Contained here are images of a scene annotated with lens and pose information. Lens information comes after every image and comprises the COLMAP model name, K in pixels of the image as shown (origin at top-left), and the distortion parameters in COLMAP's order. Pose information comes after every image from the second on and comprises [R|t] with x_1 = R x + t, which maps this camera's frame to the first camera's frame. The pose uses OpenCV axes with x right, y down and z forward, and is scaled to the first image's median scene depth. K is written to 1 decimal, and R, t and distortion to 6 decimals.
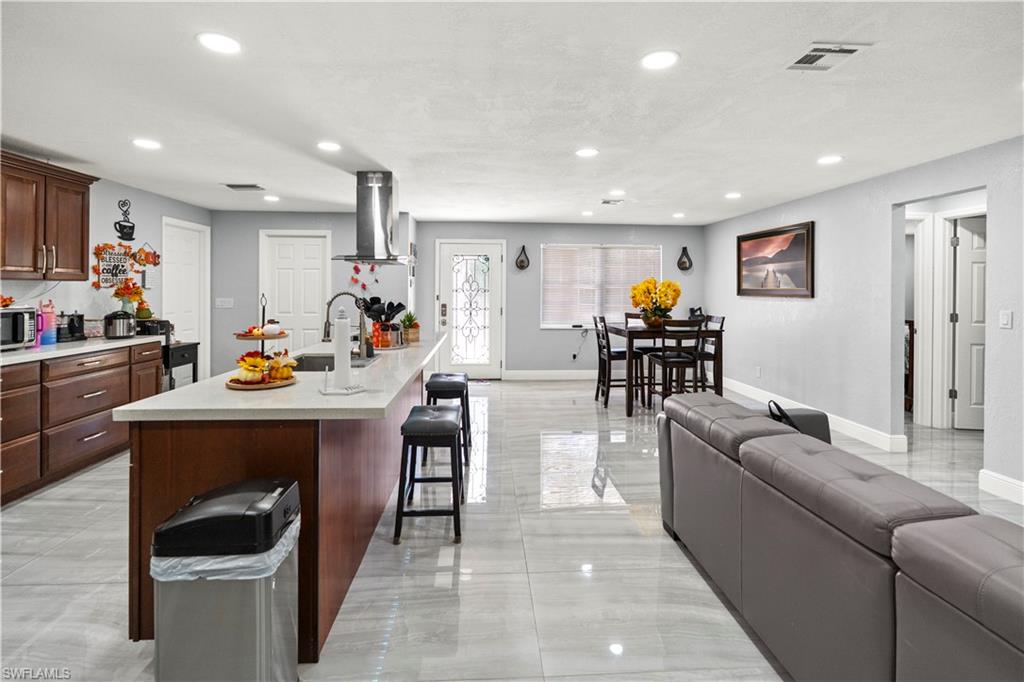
lens RADIAL K [[465.6, 0, 508.9], [0, 465.6, 289.8], [0, 0, 1]] dist [-0.004965, 0.000326]
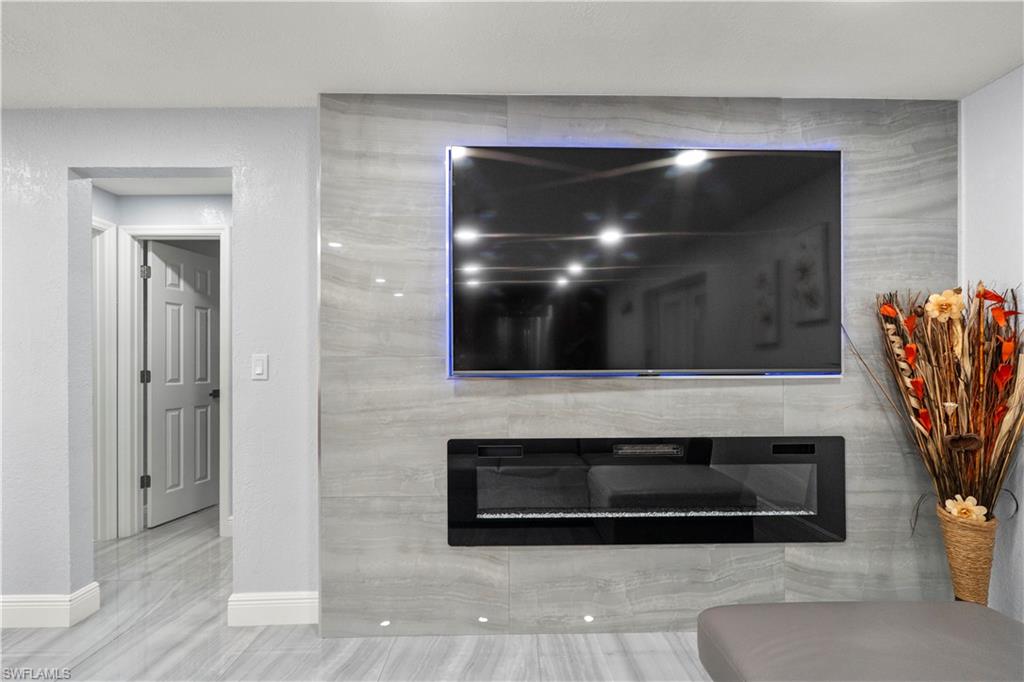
lens RADIAL K [[465.6, 0, 508.3], [0, 465.6, 361.1], [0, 0, 1]] dist [-0.004965, 0.000326]
pose [[0.047810, -0.005208, 0.998843, 0.218950], [0.006616, 0.999966, 0.004897, 0.030493], [-0.998835, 0.006375, 0.047843, 0.333397]]
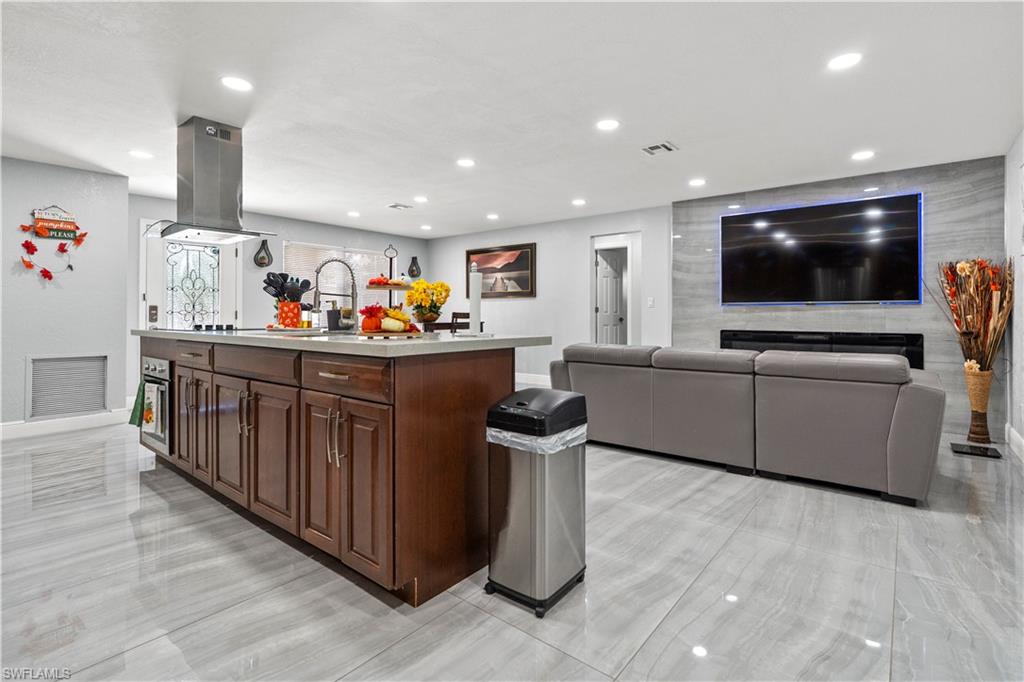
lens RADIAL K [[483.4, 0, 519.3], [0, 483.4, 310.1], [0, 0, 1]] dist [-0.012636, 0.001226]
pose [[0.669477, 0.001445, 0.742831, -0.422167], [0.003927, 0.999977, -0.005484, 0.058197], [-0.742822, 0.006588, 0.669456, 0.044412]]
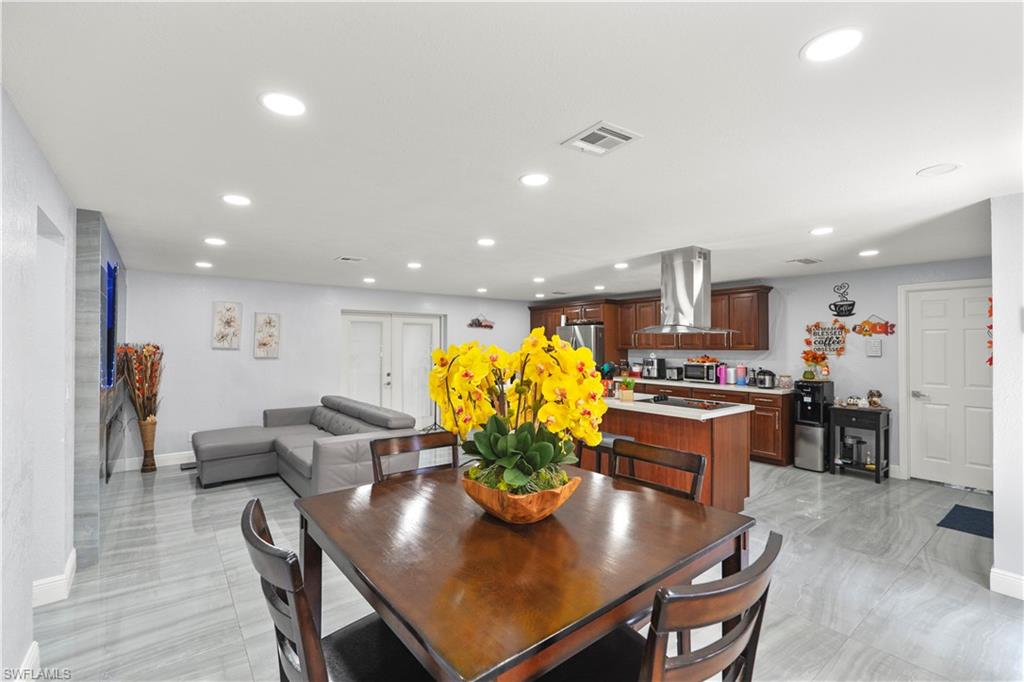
lens RADIAL K [[449.3, 0, 510.0], [0, 449.3, 341.9], [0, 0, 1]] dist [-0.004342, -0.000778]
pose [[-0.826354, -0.011311, -0.563037, 0.475944], [-0.005833, 0.999917, -0.011526, -0.017621], [0.563121, -0.006241, -0.826351, 1.245138]]
